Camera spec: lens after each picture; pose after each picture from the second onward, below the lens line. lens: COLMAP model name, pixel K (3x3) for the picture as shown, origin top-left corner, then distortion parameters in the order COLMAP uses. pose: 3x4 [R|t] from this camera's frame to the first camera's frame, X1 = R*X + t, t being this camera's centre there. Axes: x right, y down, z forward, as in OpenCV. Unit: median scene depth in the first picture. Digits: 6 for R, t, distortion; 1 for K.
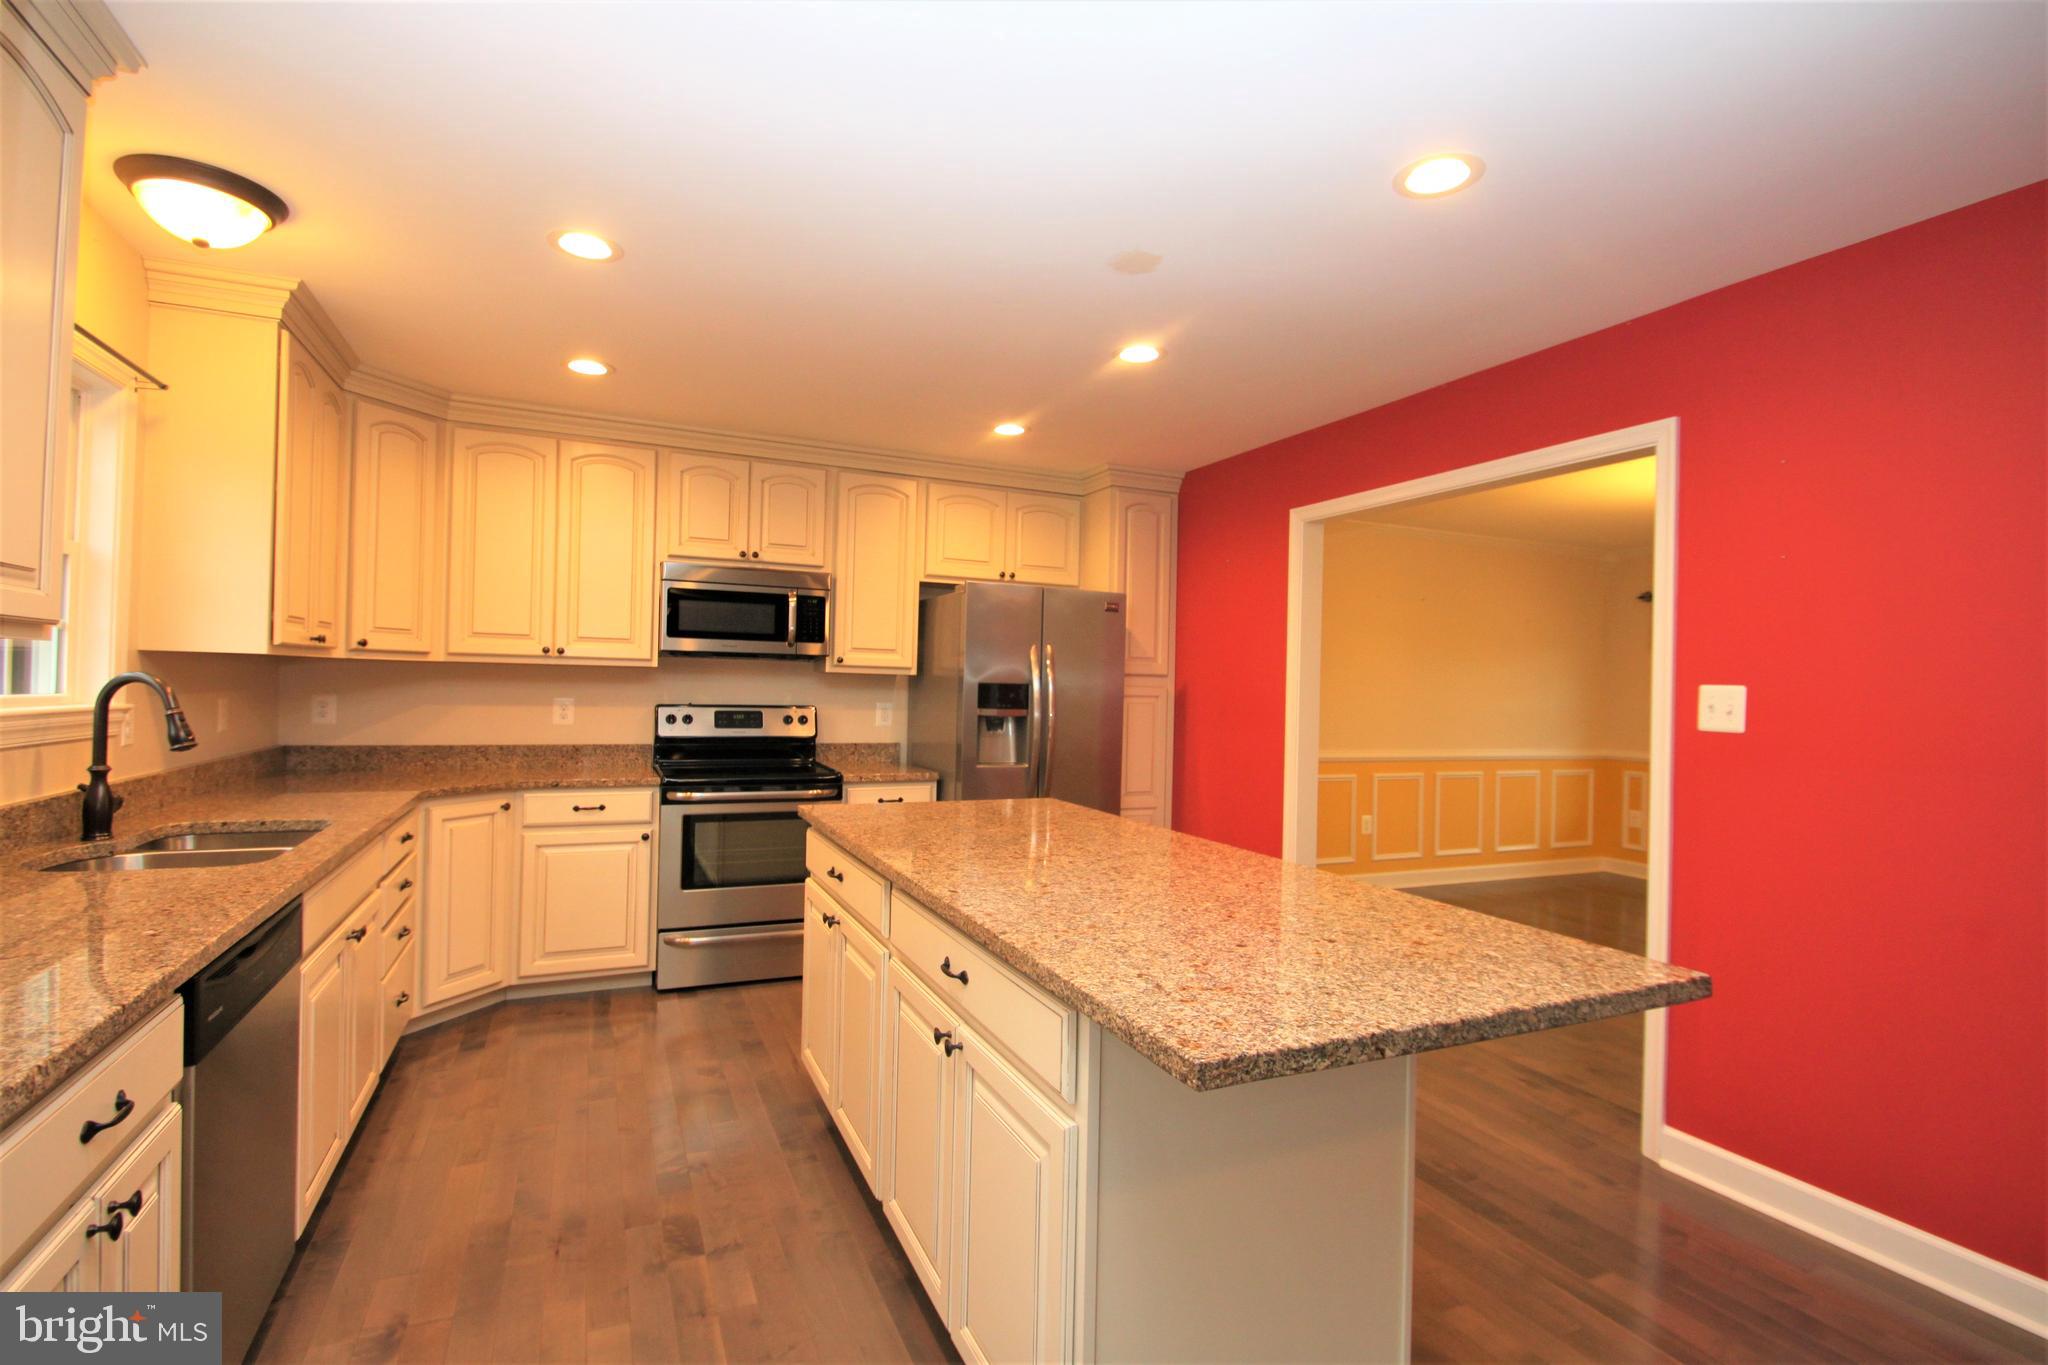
lens RADIAL K [[950.0, 0, 1015.1], [0, 950.0, 682.7], [0, 0, 1]] dist [0.001982, -0.010848]
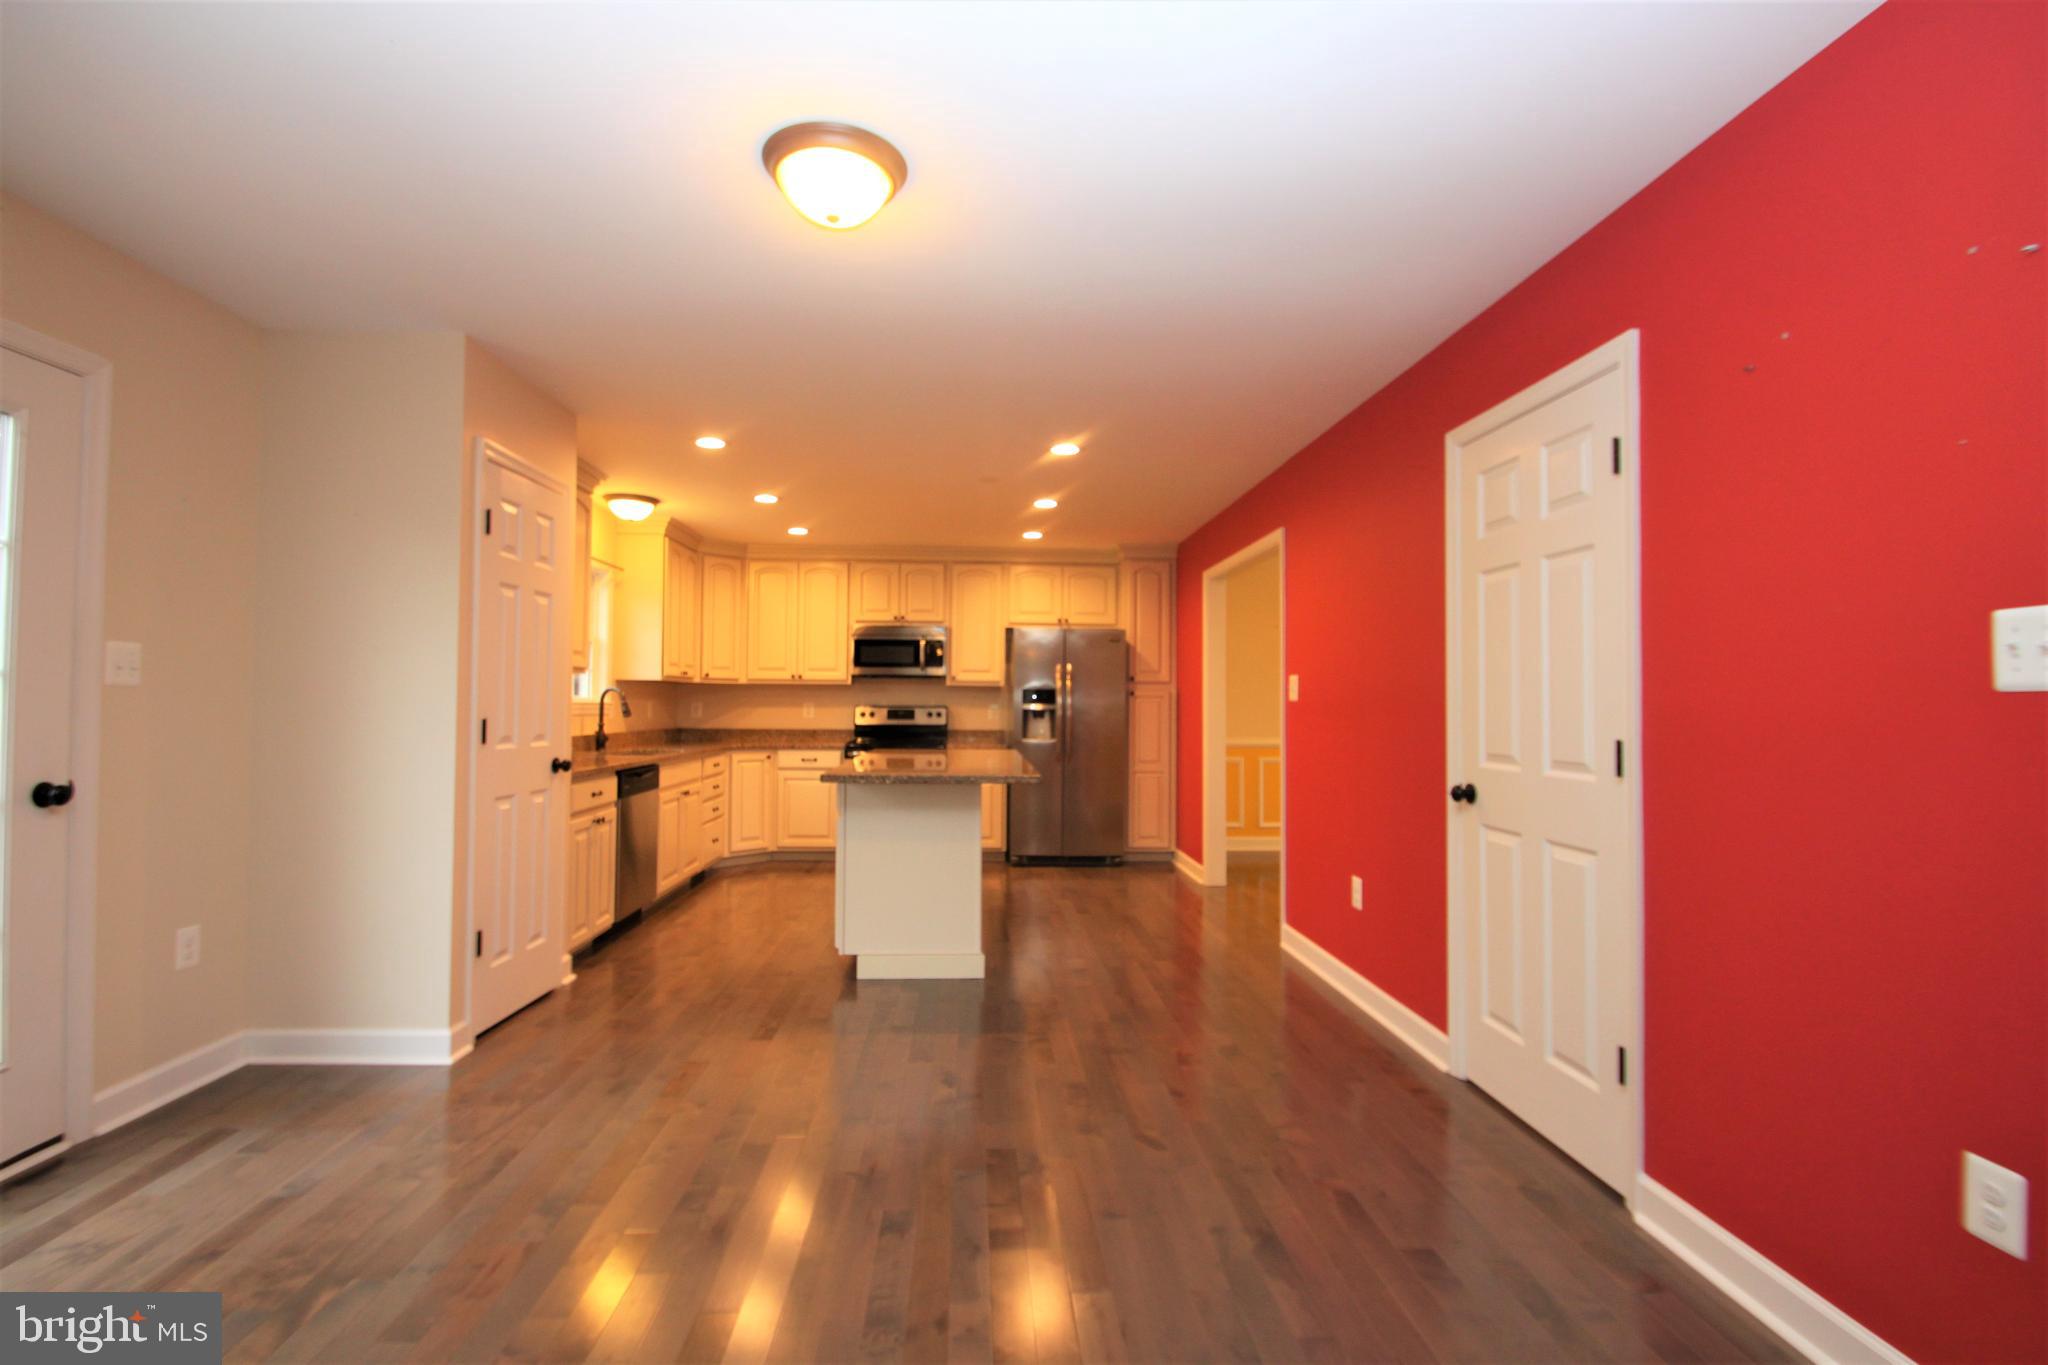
lens RADIAL K [[950.0, 0, 1005.9], [0, 950.0, 686.4], [0, 0, 1]] dist [0.001982, -0.010848]
pose [[0.928192, -0.024315, -0.371306, 0.572977], [0.015538, 0.999525, -0.026610, 0.040767], [0.371777, 0.018930, 0.928129, -0.561394]]
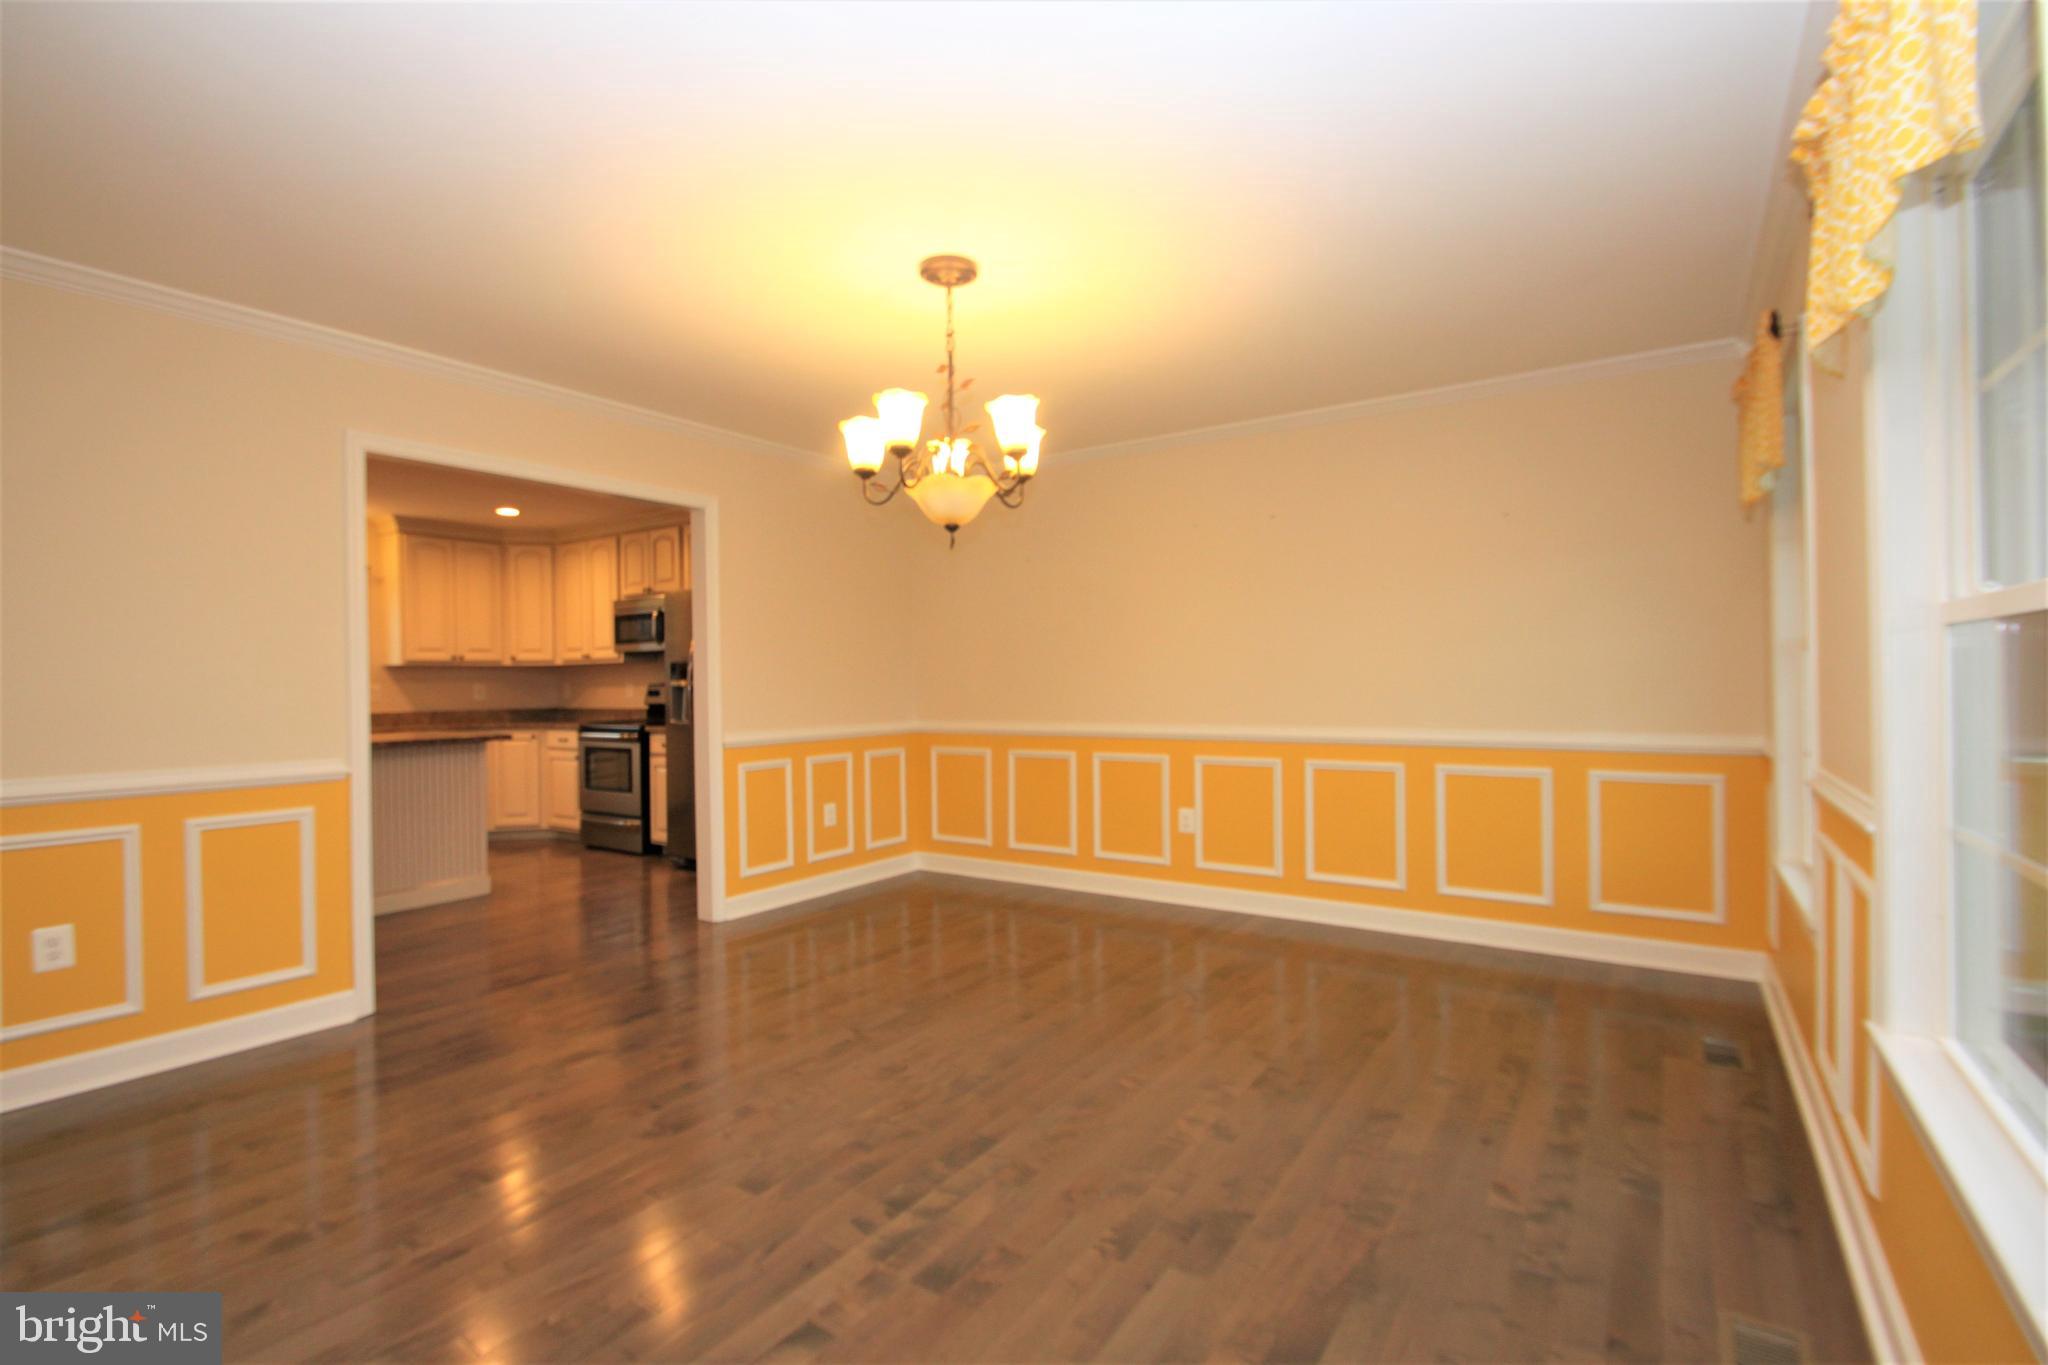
lens RADIAL K [[950.0, 0, 1022.7], [0, 950.0, 677.7], [0, 0, 1]] dist [0.001982, -0.010848]
pose [[0.526508, -0.031637, -0.849582, 1.507749], [0.027667, 0.999416, -0.020071, 0.067908], [0.849720, -0.012938, 0.527075, 0.740066]]
